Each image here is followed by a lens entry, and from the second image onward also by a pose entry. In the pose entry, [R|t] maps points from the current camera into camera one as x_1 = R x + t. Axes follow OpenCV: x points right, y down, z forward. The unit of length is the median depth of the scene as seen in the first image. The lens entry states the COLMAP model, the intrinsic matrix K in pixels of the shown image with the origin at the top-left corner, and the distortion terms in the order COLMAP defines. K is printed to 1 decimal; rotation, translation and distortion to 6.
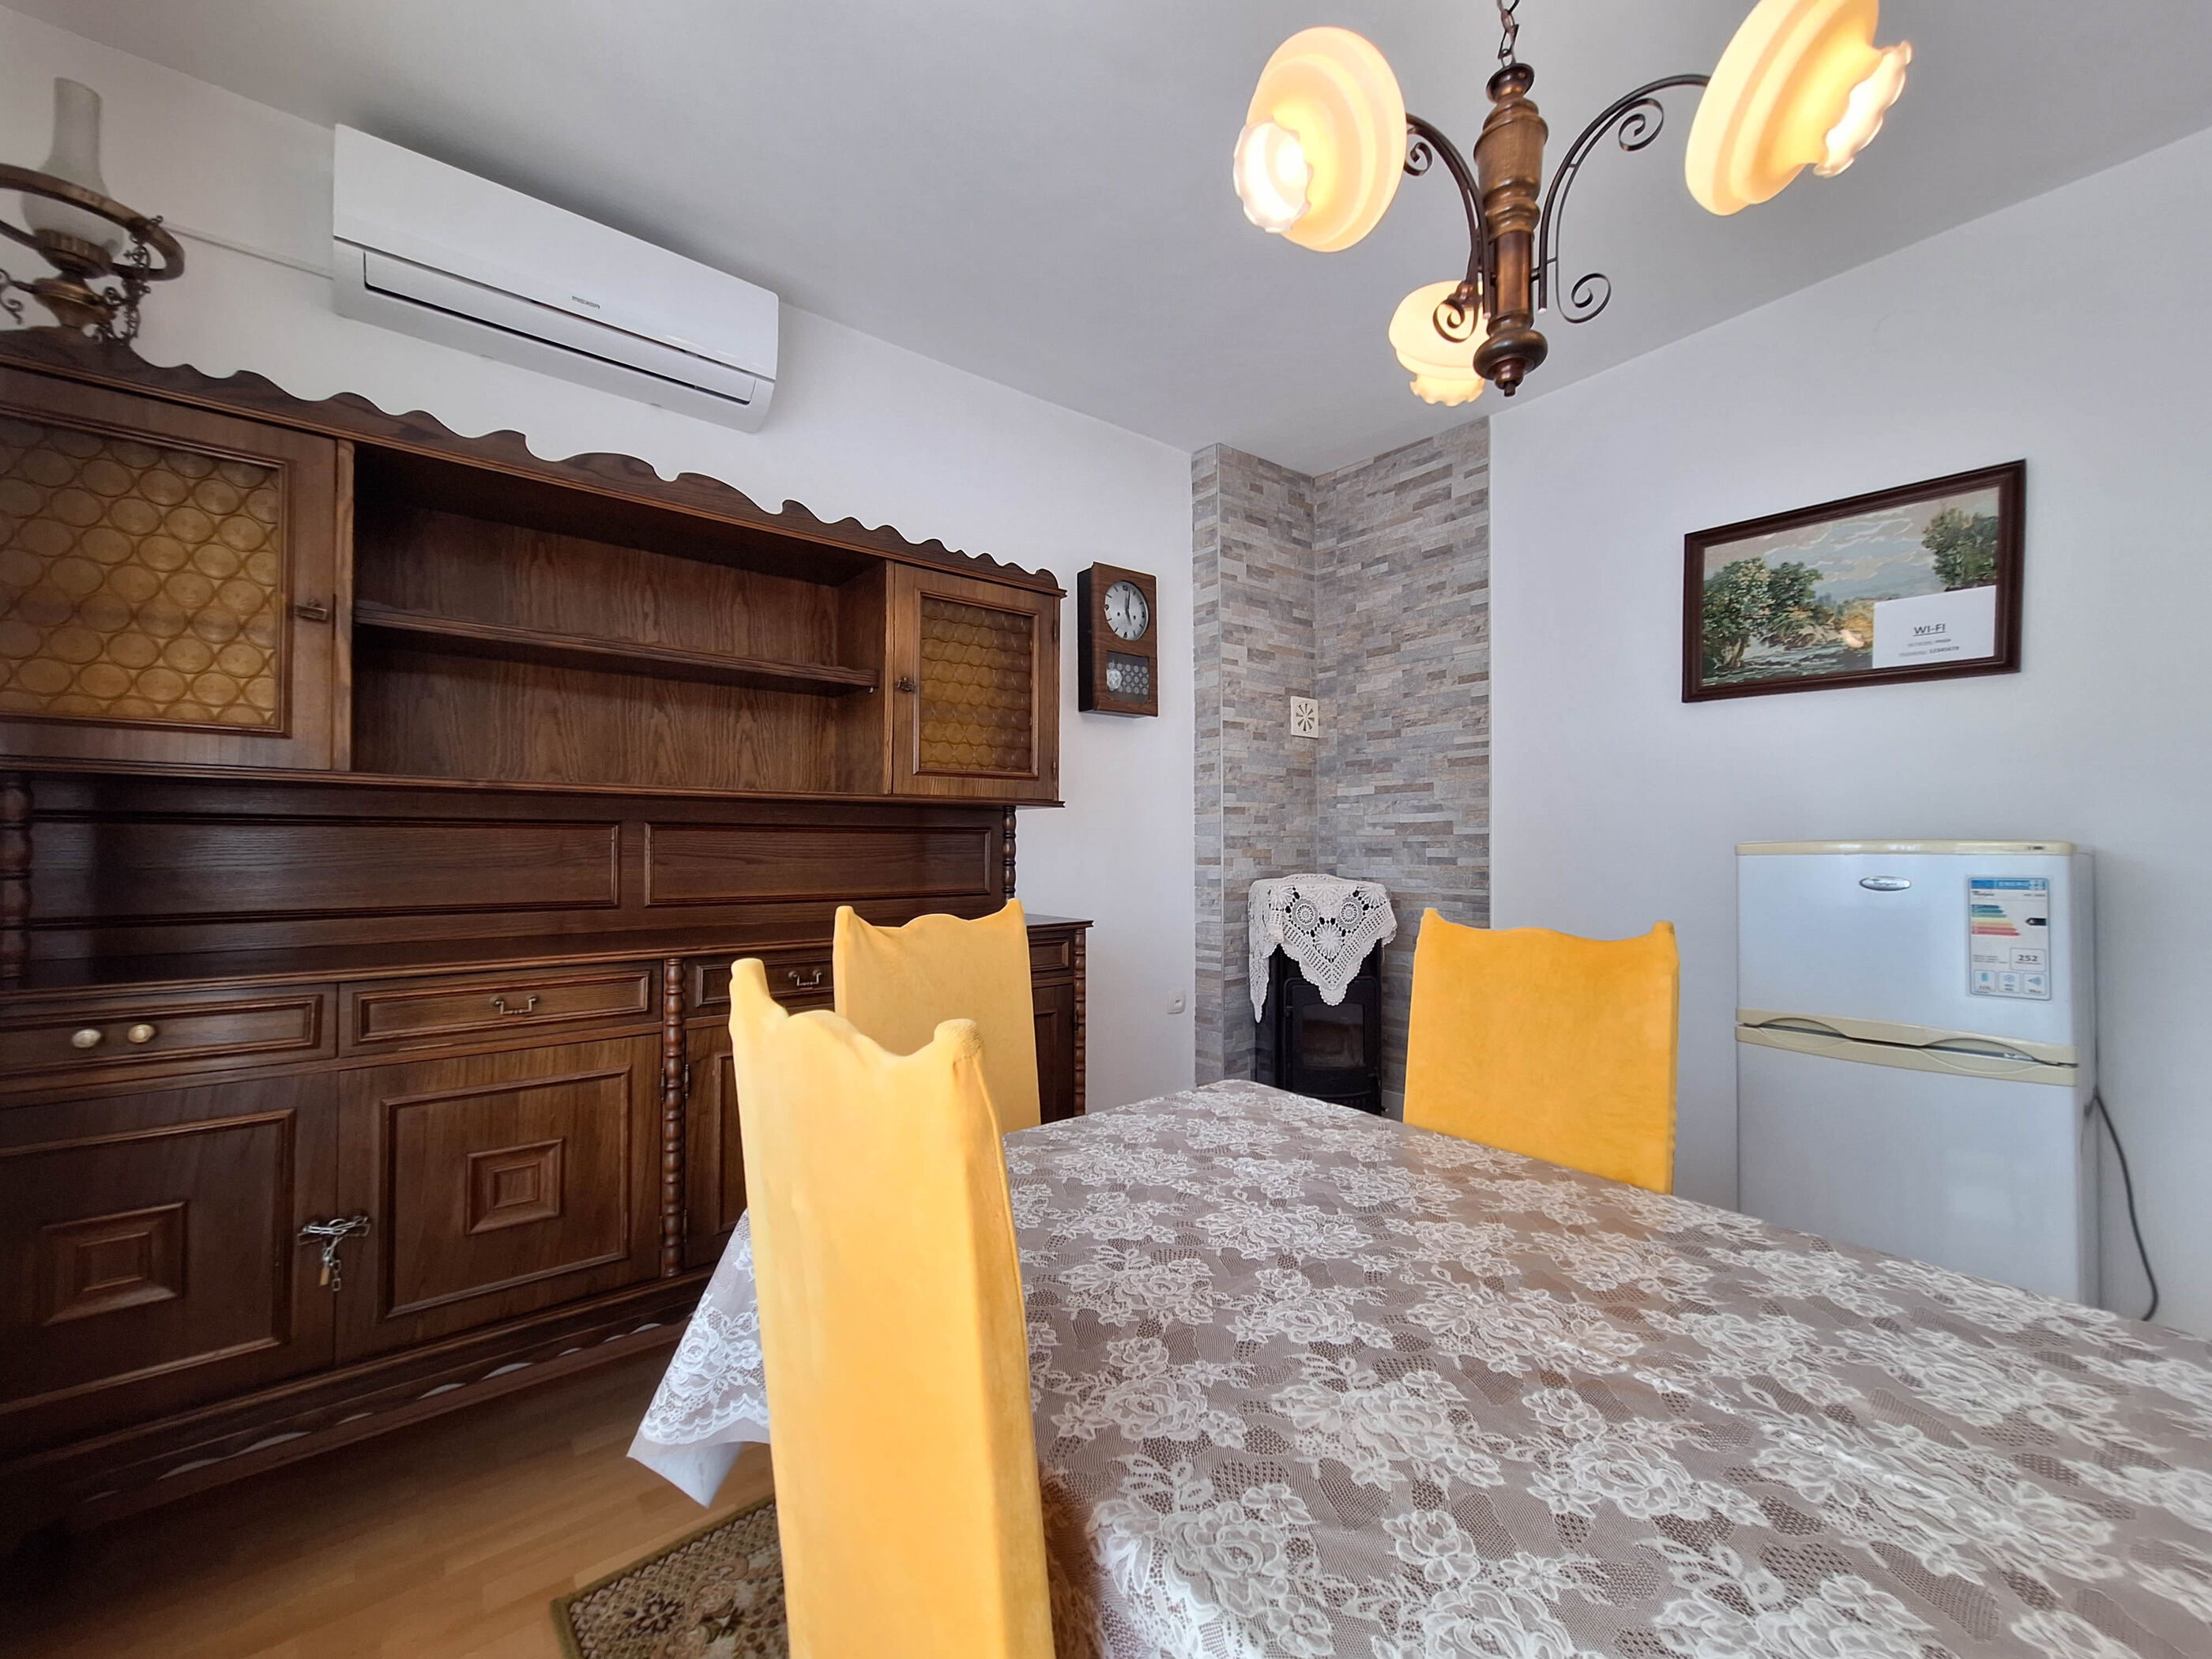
lens RADIAL K [[877.6, 0, 1116.6], [0, 877.6, 836.0], [0, 0, 1]] dist [-0.001885, 0.000174]
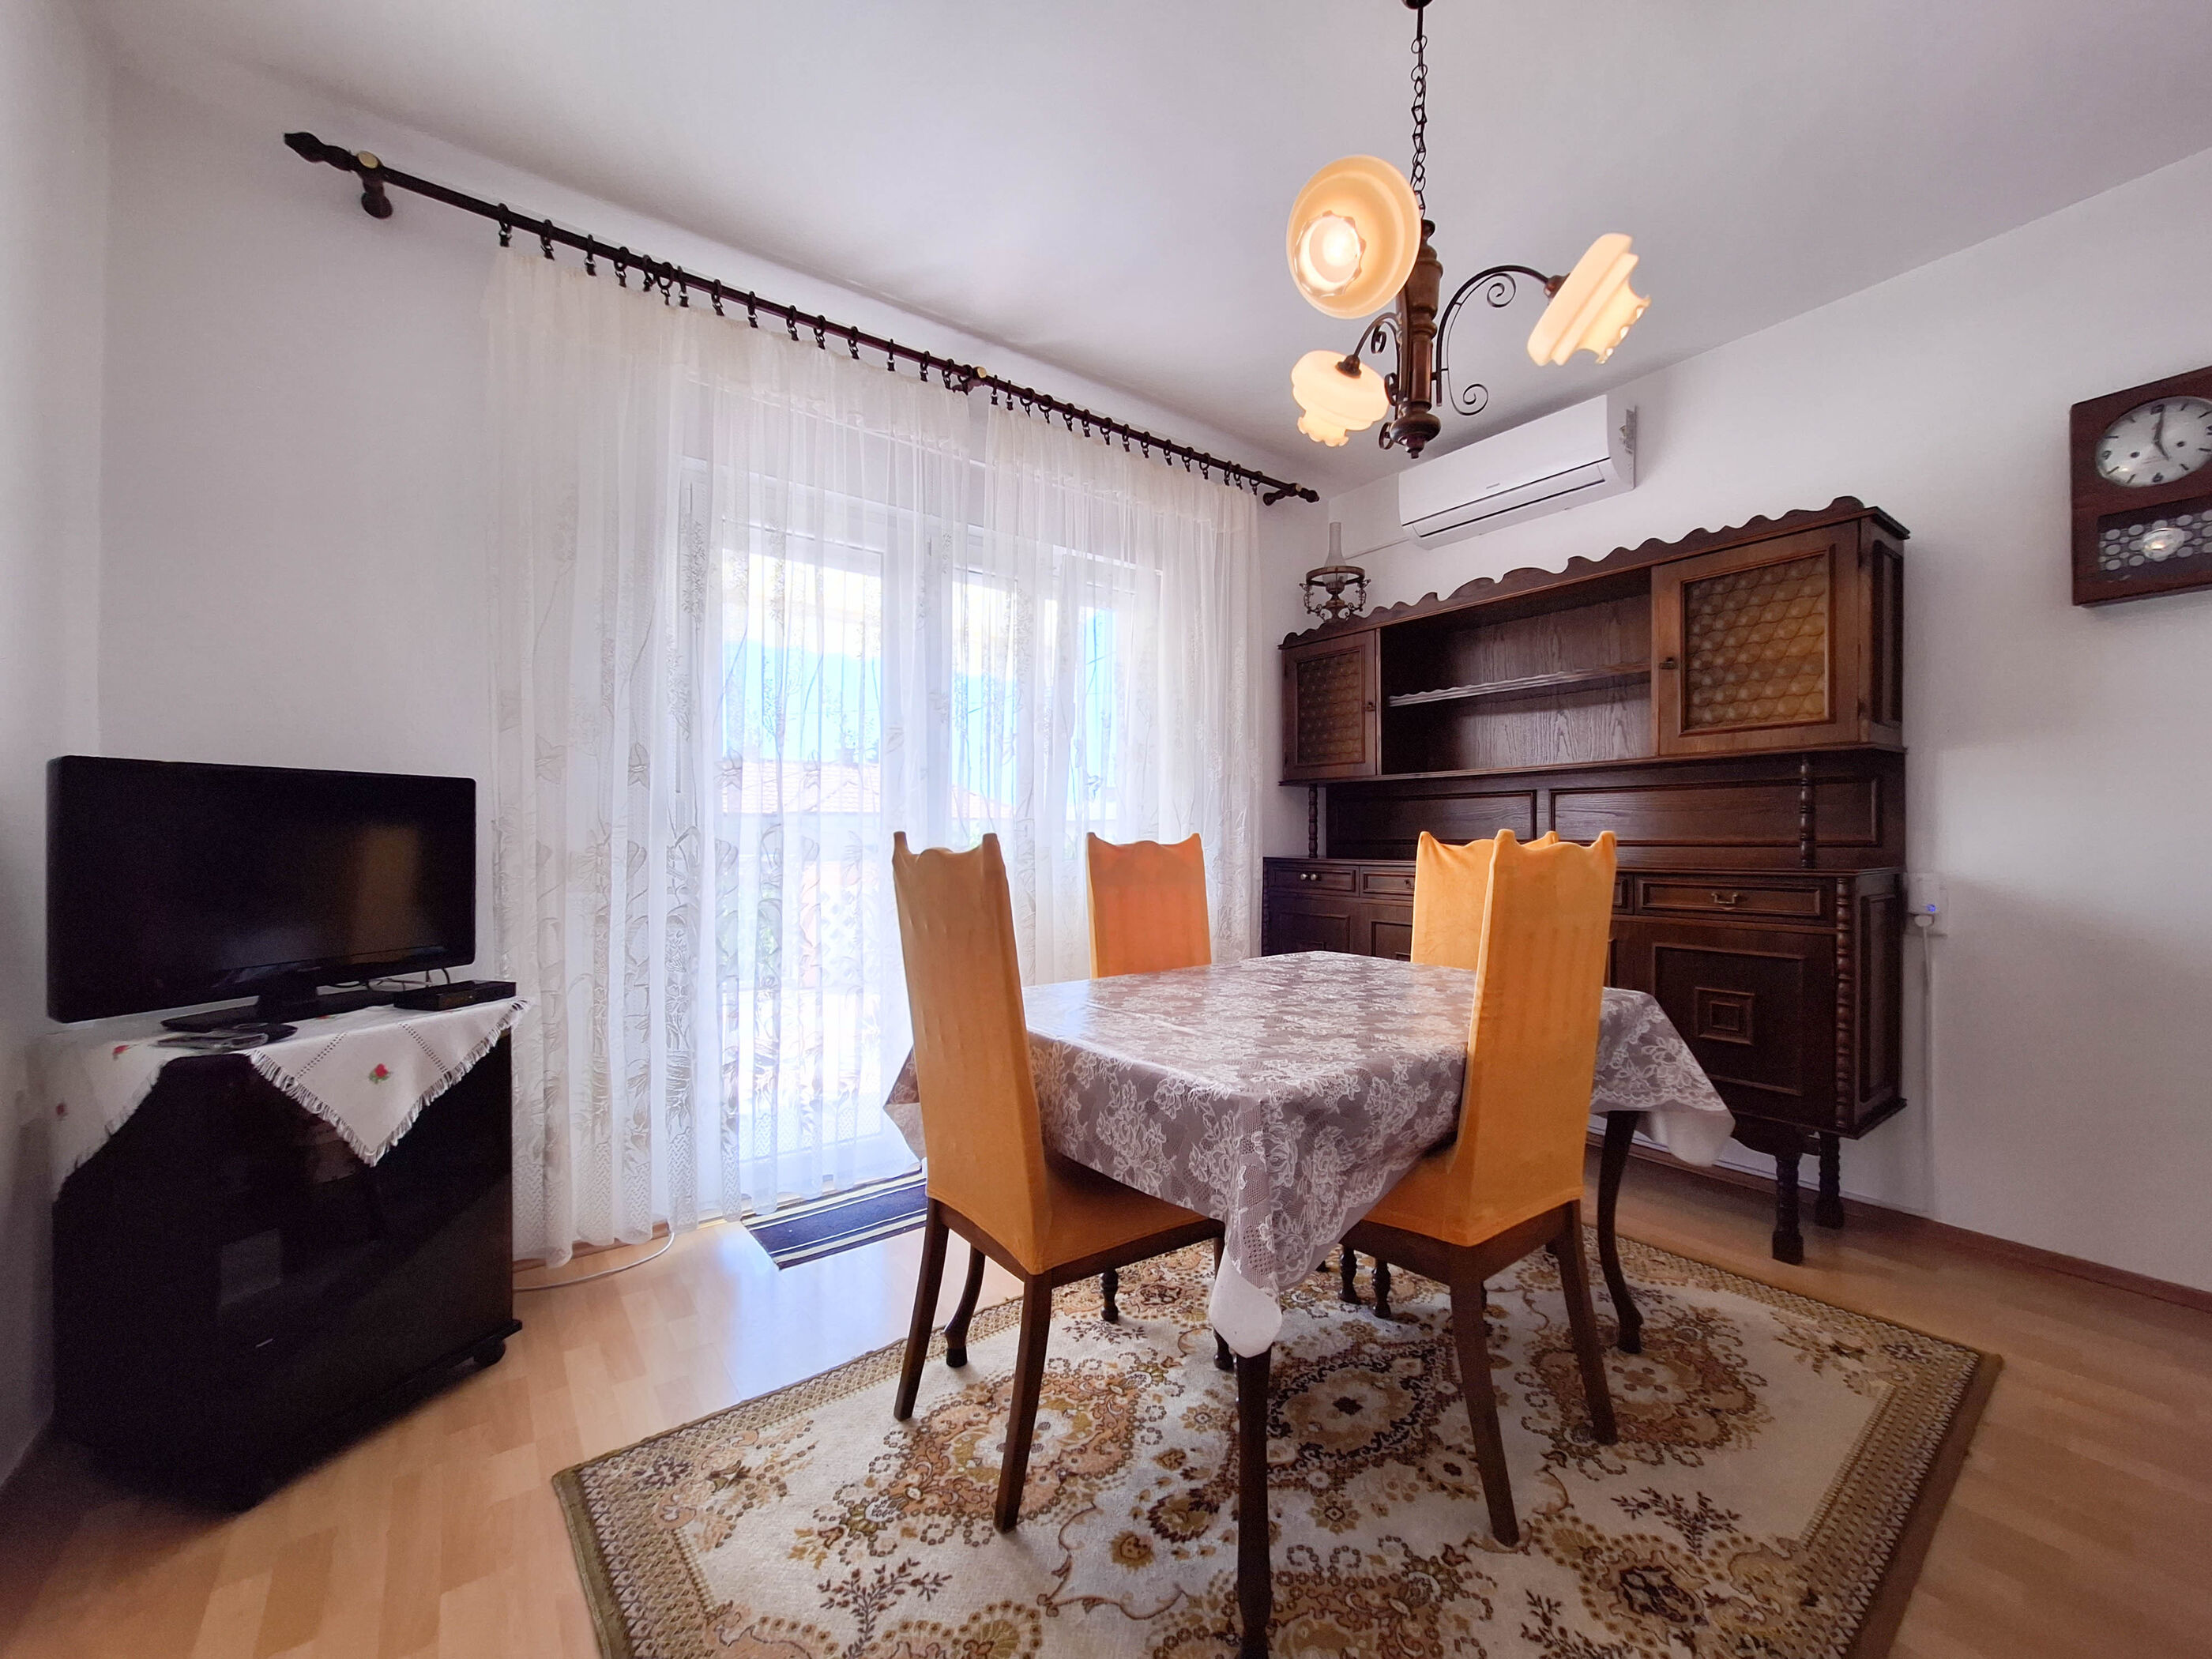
lens RADIAL K [[877.6, 0, 1129.1], [0, 877.6, 832.3], [0, 0, 1]] dist [-0.001885, 0.000174]
pose [[-0.033953, -0.003649, -0.999417, 1.009867], [0.012858, 0.999909, -0.004087, 0.054855], [0.999341, -0.012990, -0.033903, 0.309021]]
